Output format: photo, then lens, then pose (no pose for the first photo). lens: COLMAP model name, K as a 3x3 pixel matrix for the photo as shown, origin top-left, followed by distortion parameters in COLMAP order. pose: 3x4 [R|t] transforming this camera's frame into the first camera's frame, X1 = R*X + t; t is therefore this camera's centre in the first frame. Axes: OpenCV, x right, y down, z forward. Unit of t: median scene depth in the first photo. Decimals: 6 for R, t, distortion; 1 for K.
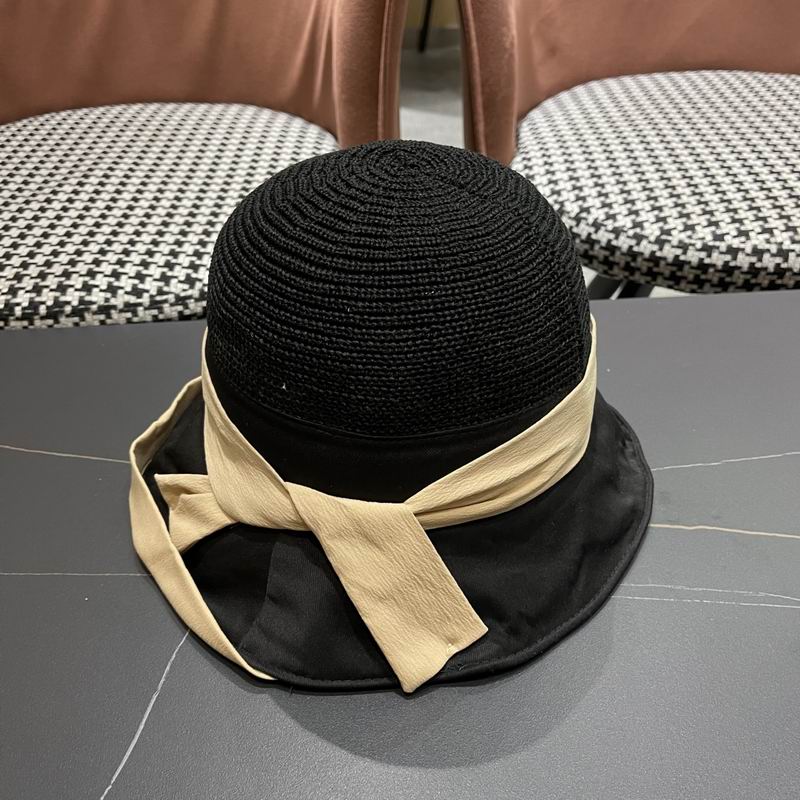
lens RADIAL K [[838.4, 0, 399.4], [0, 838.4, 414.1], [0, 0, 1]] dist [0.014698, 0.000000]
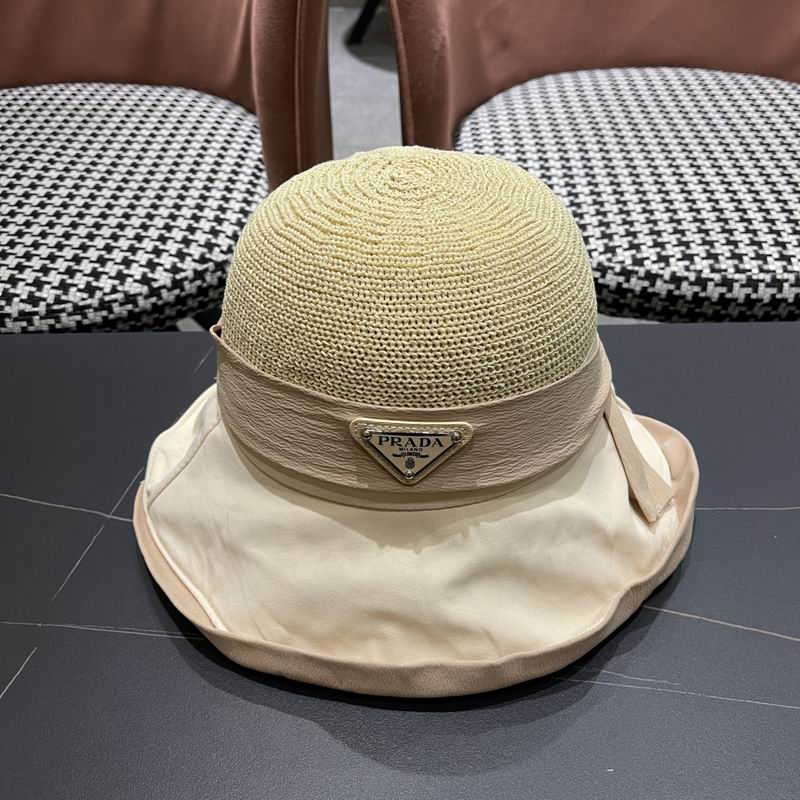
lens RADIAL K [[838.4, 0, 406.2], [0, 838.4, 410.5], [0, 0, 1]] dist [0.014698, 0.000000]
pose [[0.999316, 0.036240, -0.007410, 0.121612], [-0.035814, 0.998045, 0.051220, -0.076499], [0.009252, -0.050919, 0.998660, 0.020557]]
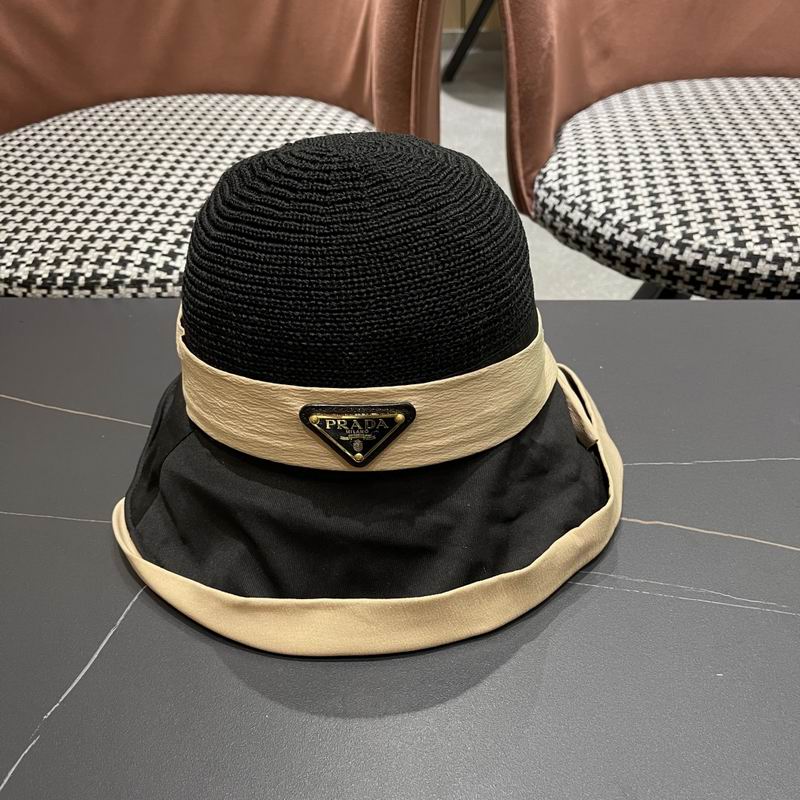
lens RADIAL K [[838.4, 0, 400.1], [0, 838.4, 414.3], [0, 0, 1]] dist [0.014698, 0.000000]
pose [[0.992448, 0.067721, -0.102279, 0.093248], [-0.067706, 0.997699, 0.003627, 0.013883], [0.102289, 0.003325, 0.994749, -0.026844]]
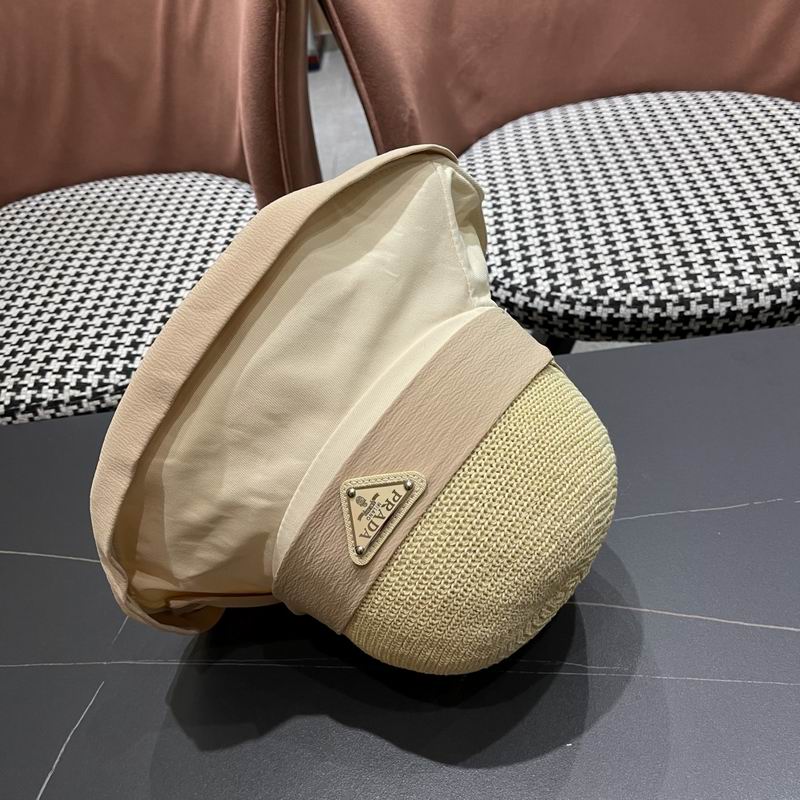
lens RADIAL K [[838.4, 0, 399.4], [0, 838.4, 410.6], [0, 0, 1]] dist [0.014698, 0.000000]
pose [[0.993675, -0.069021, -0.088573, 0.199874], [0.072486, 0.996701, 0.036516, -0.112681], [0.085761, -0.042706, 0.995400, -0.093587]]
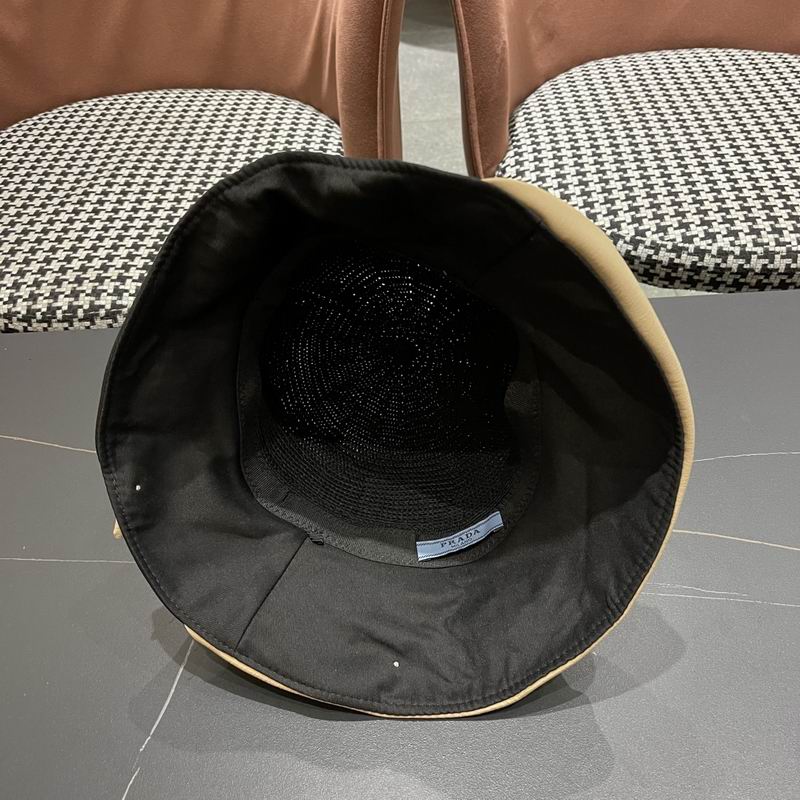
lens RADIAL K [[838.4, 0, 398.7], [0, 838.4, 407.0], [0, 0, 1]] dist [0.014698, 0.000000]
pose [[0.999312, 0.000979, -0.037076, 0.043780], [0.002385, 0.995886, 0.090584, -0.089935], [0.037012, -0.090610, 0.995198, -0.115098]]
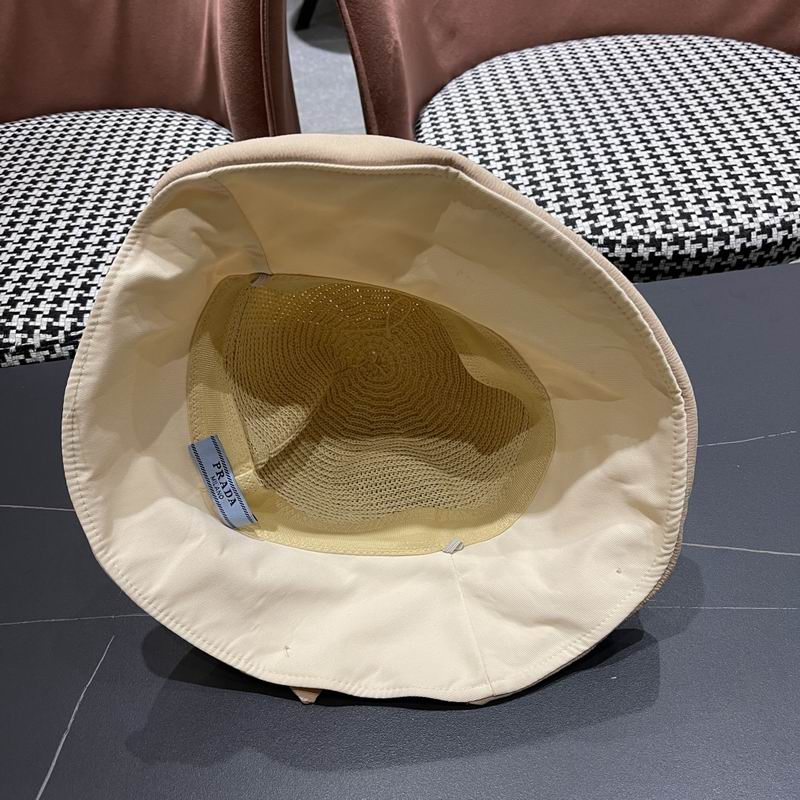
lens RADIAL K [[838.4, 0, 403.6], [0, 838.4, 403.6], [0, 0, 1]] dist [0.014698, 0.000000]
pose [[0.996810, -0.079757, 0.002989, 0.112171], [0.079255, 0.993565, 0.080912, -0.095195], [-0.009423, -0.080417, 0.996717, -0.069645]]
